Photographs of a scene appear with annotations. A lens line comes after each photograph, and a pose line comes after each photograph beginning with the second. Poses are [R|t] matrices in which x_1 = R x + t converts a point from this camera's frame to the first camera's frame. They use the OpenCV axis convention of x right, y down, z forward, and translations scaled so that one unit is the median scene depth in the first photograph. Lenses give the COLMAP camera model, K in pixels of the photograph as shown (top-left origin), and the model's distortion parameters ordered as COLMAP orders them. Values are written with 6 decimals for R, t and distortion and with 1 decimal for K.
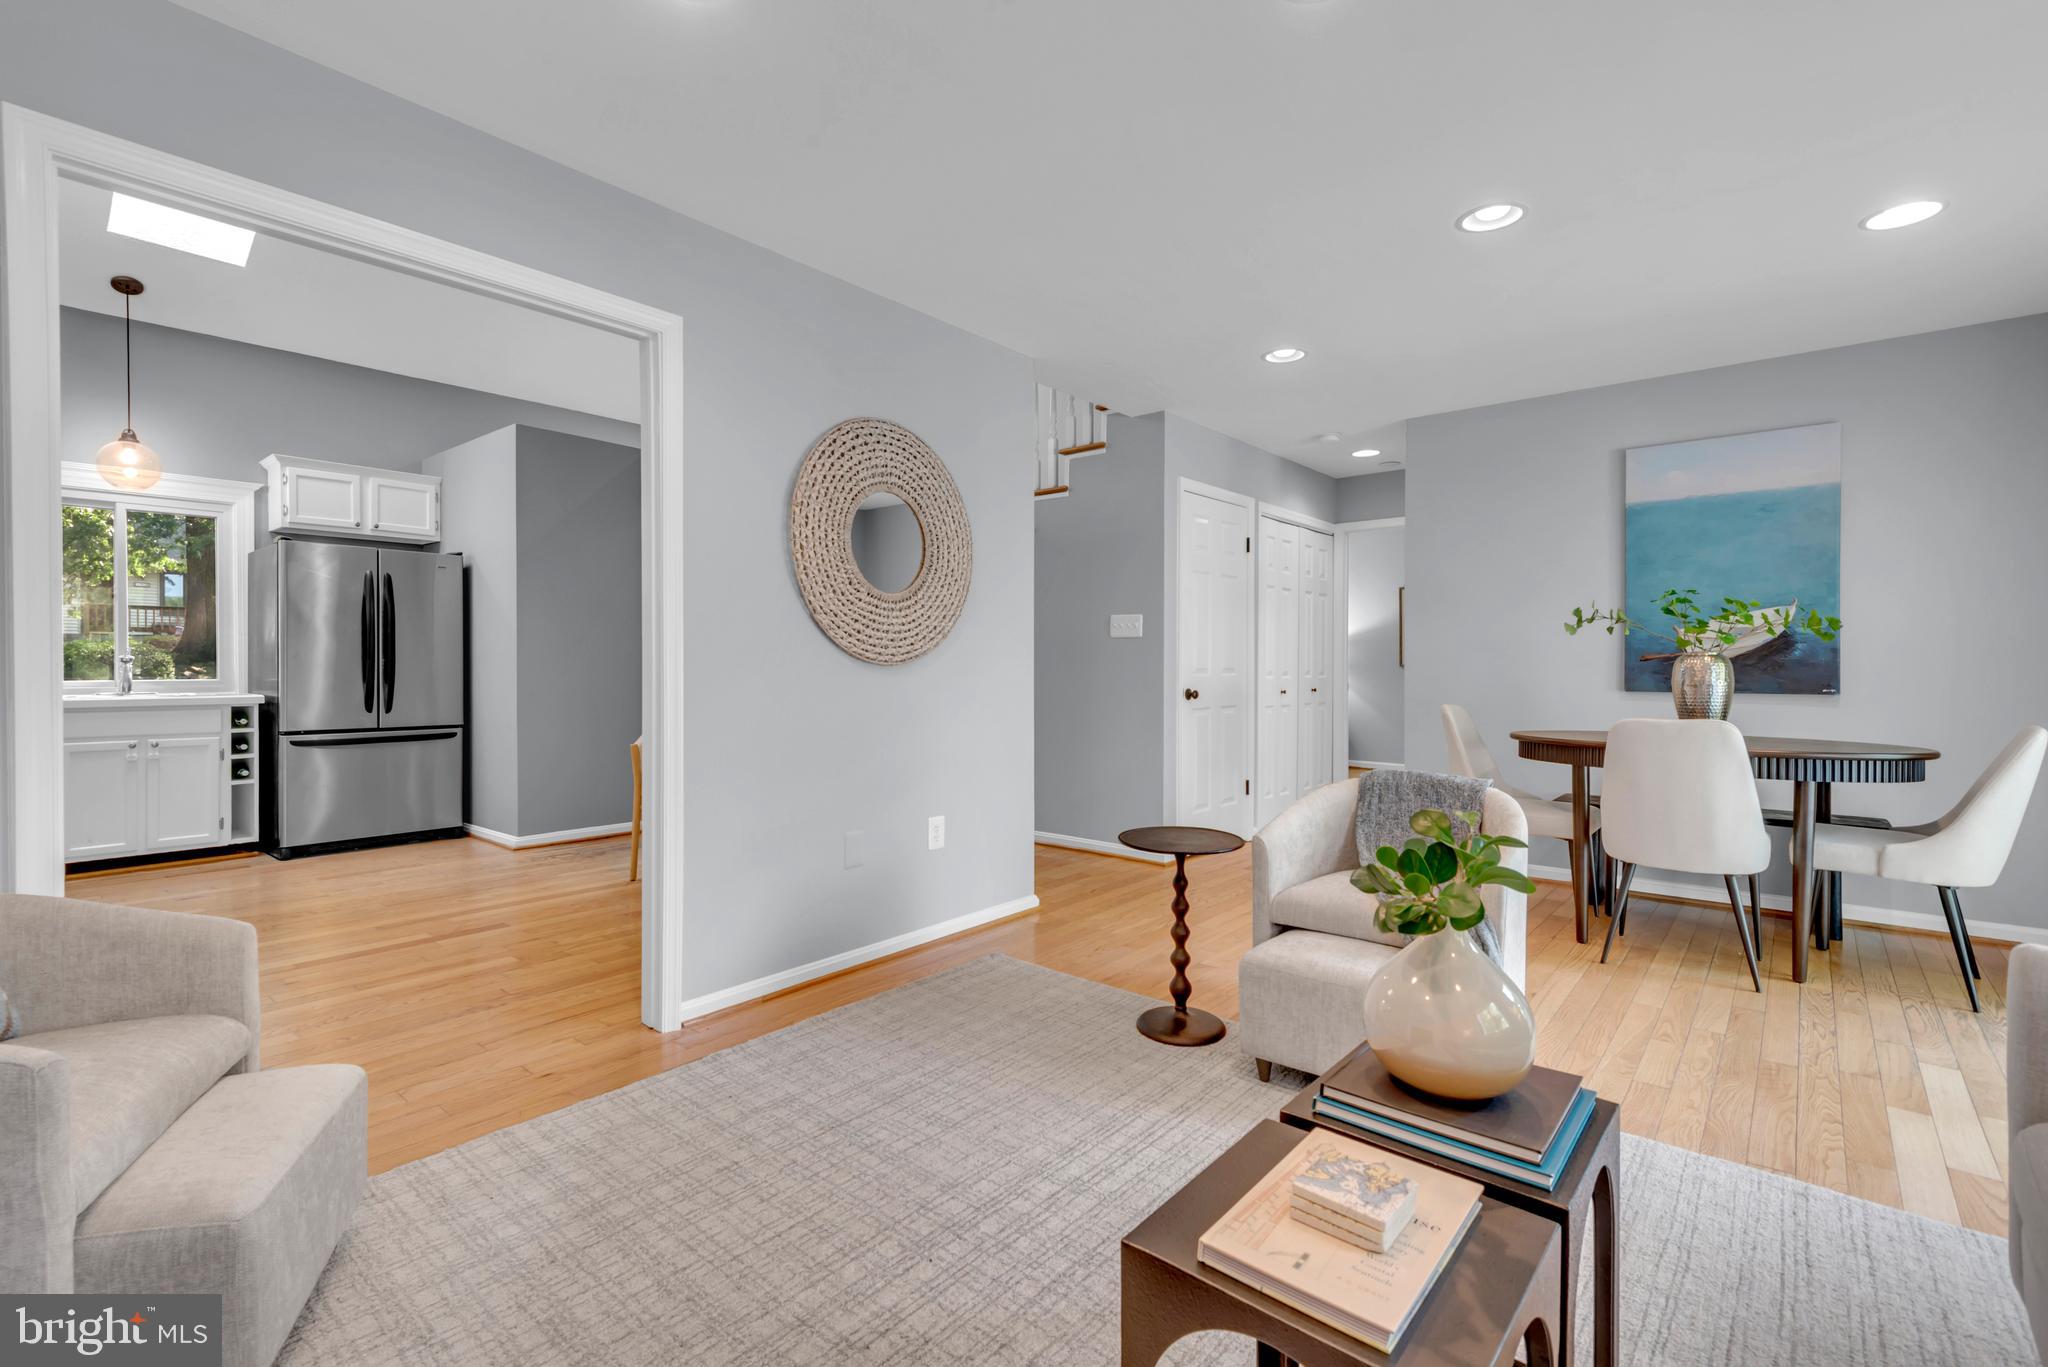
lens RADIAL K [[931.3, 0, 1008.8], [0, 931.3, 661.7], [0, 0, 1]] dist [0.039035, -0.022535]
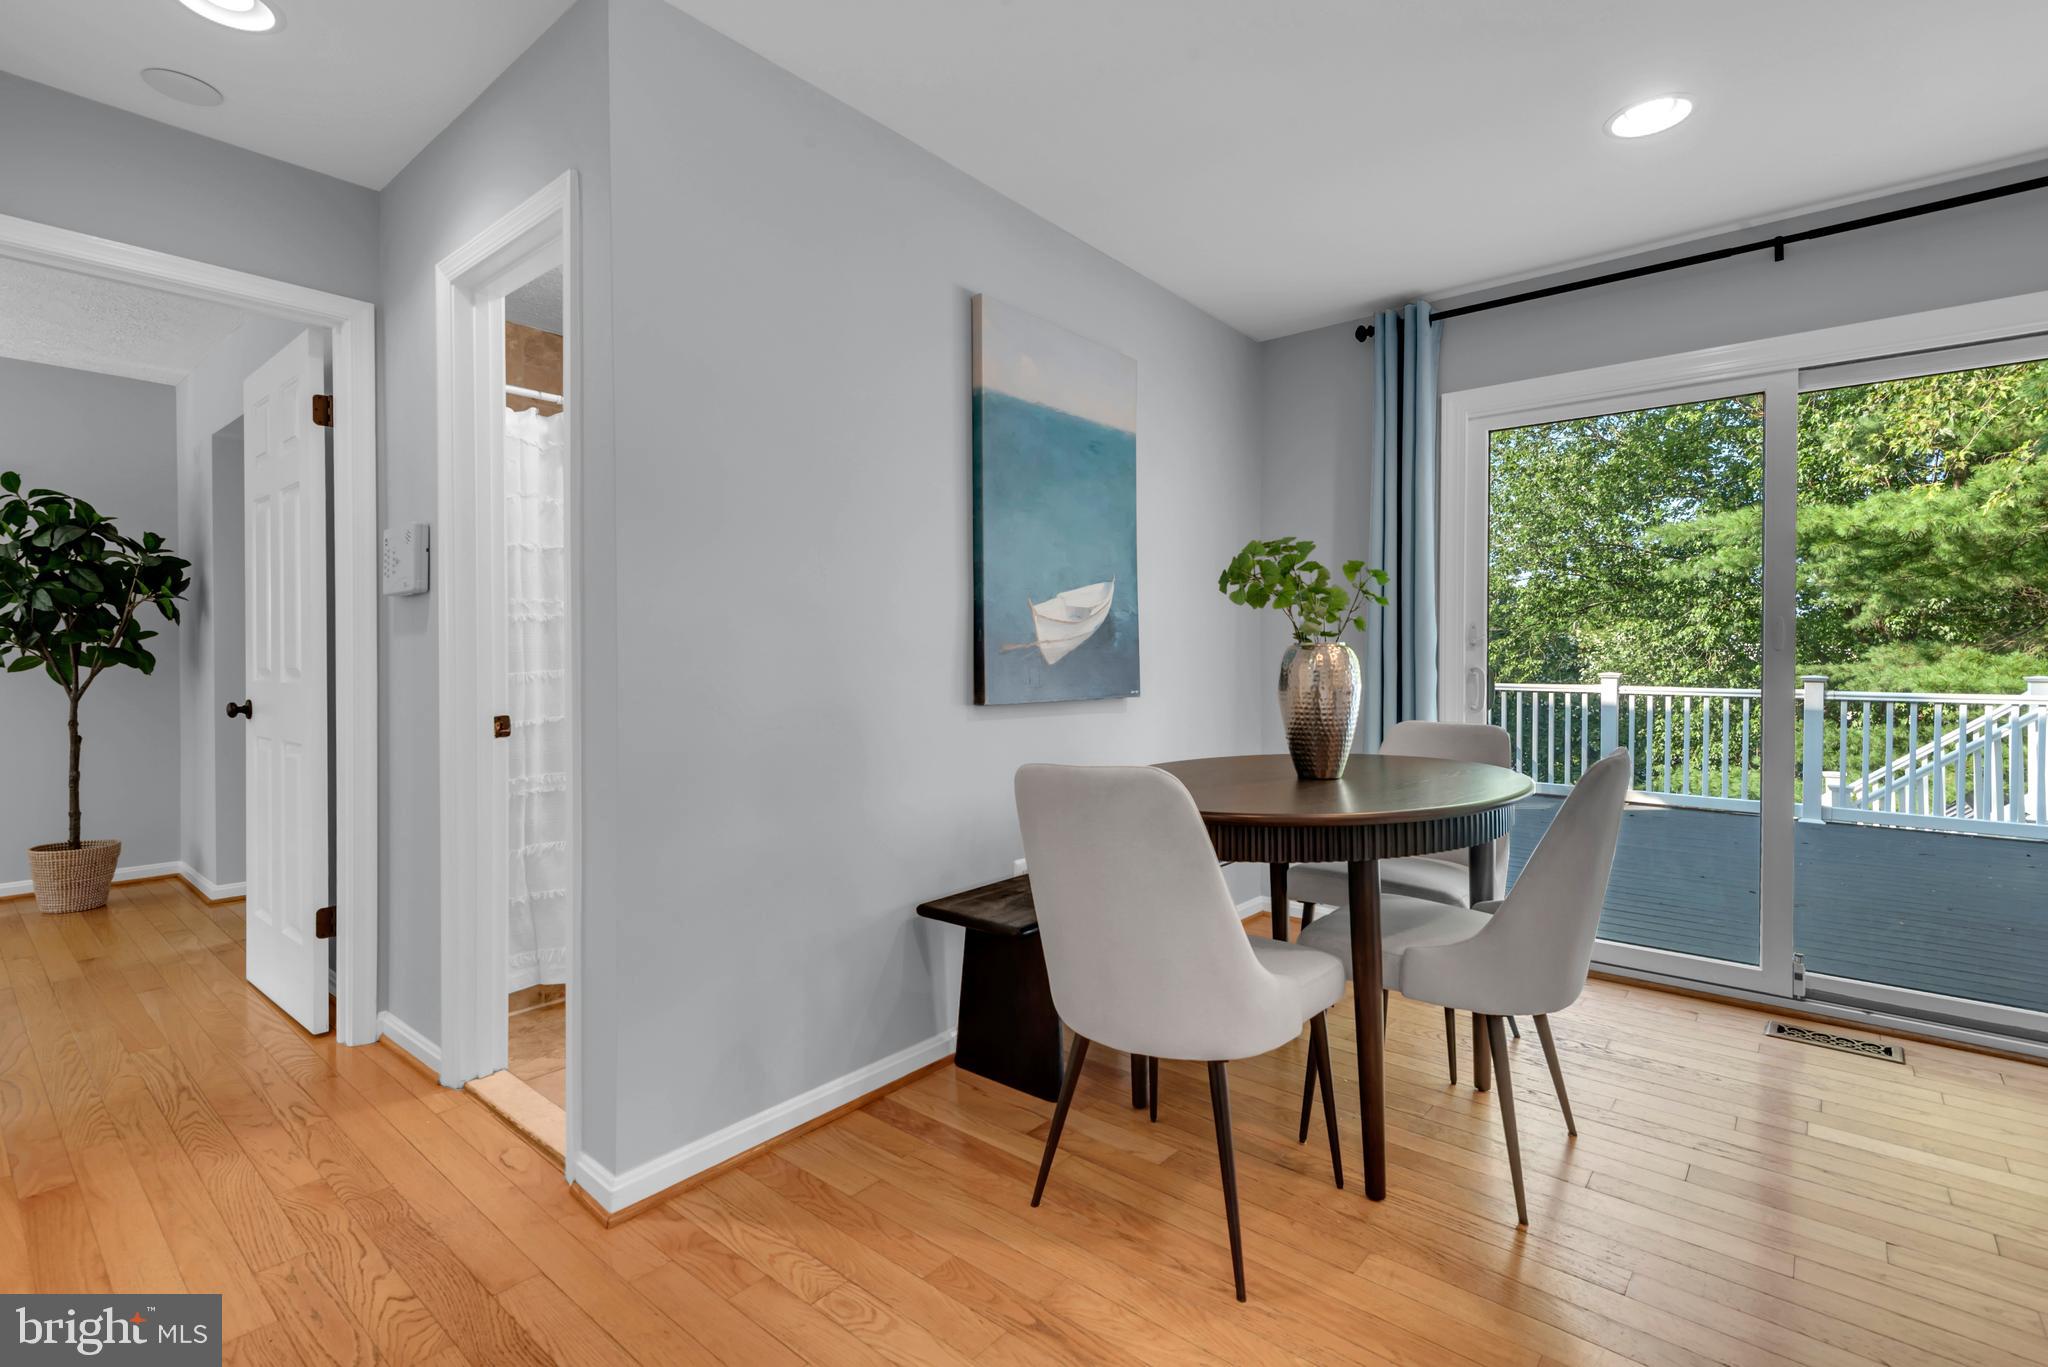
lens RADIAL K [[931.3, 0, 1008.8], [0, 931.3, 661.7], [0, 0, 1]] dist [0.039035, -0.022535]
pose [[-0.002600, -0.003247, 0.999991, 0.073987], [-0.001040, 0.999994, 0.003245, 0.001969], [-0.999996, -0.001032, -0.002603, 1.005231]]
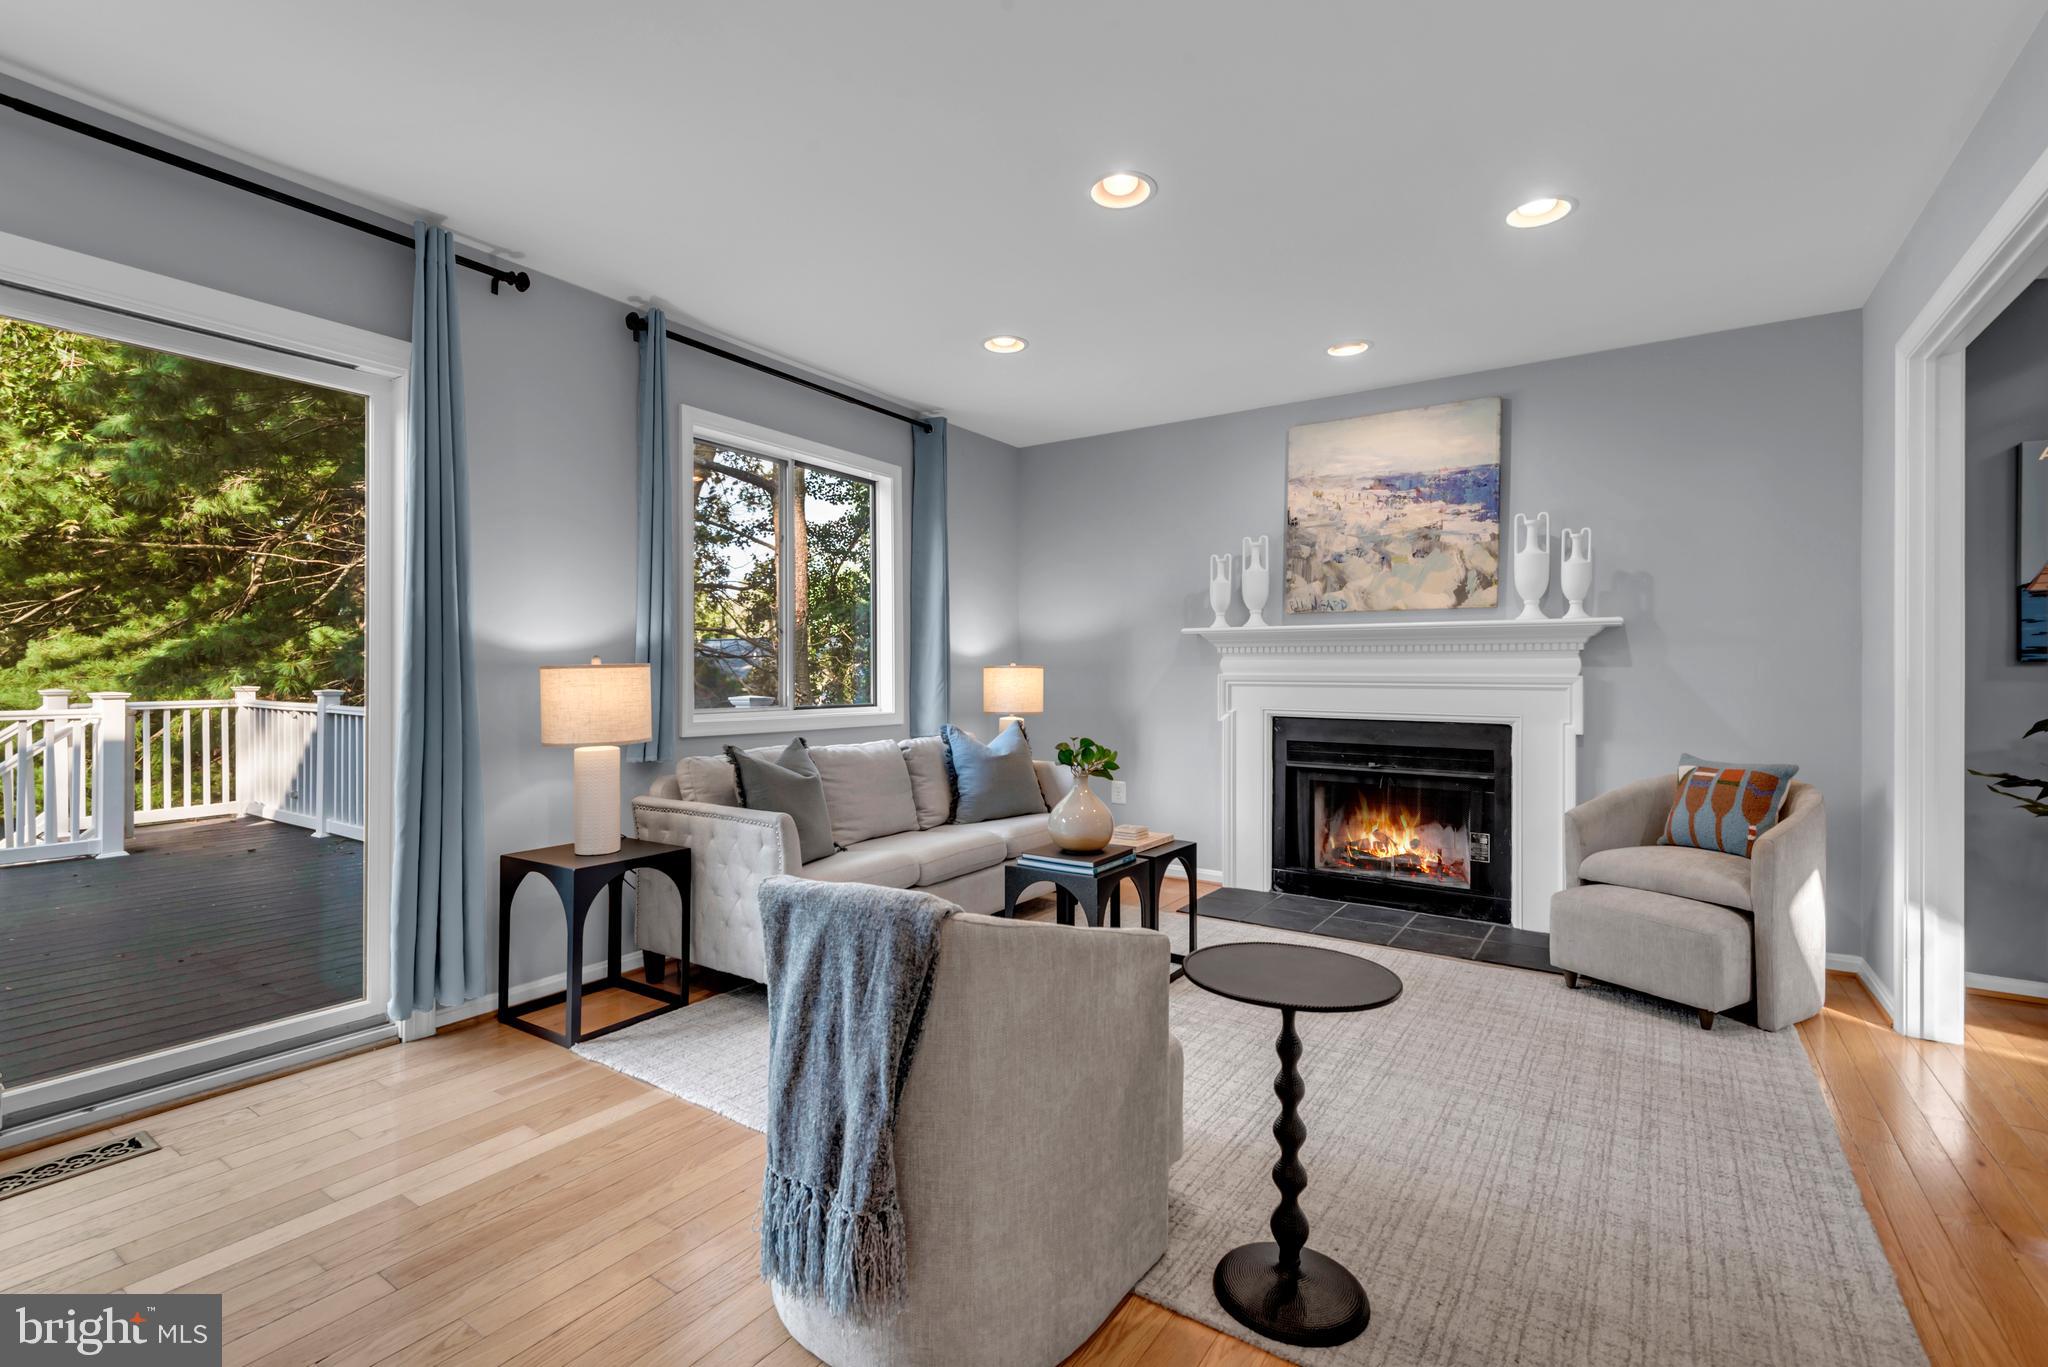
lens RADIAL K [[924.2, 0, 1017.6], [0, 924.2, 671.7], [0, 0, 1]] dist [0.044878, -0.021583]
pose [[-0.993680, -0.003409, -0.112195, 0.267599], [-0.003222, 0.999993, -0.001847, -0.000105], [0.112201, -0.001473, -0.993684, 0.995942]]
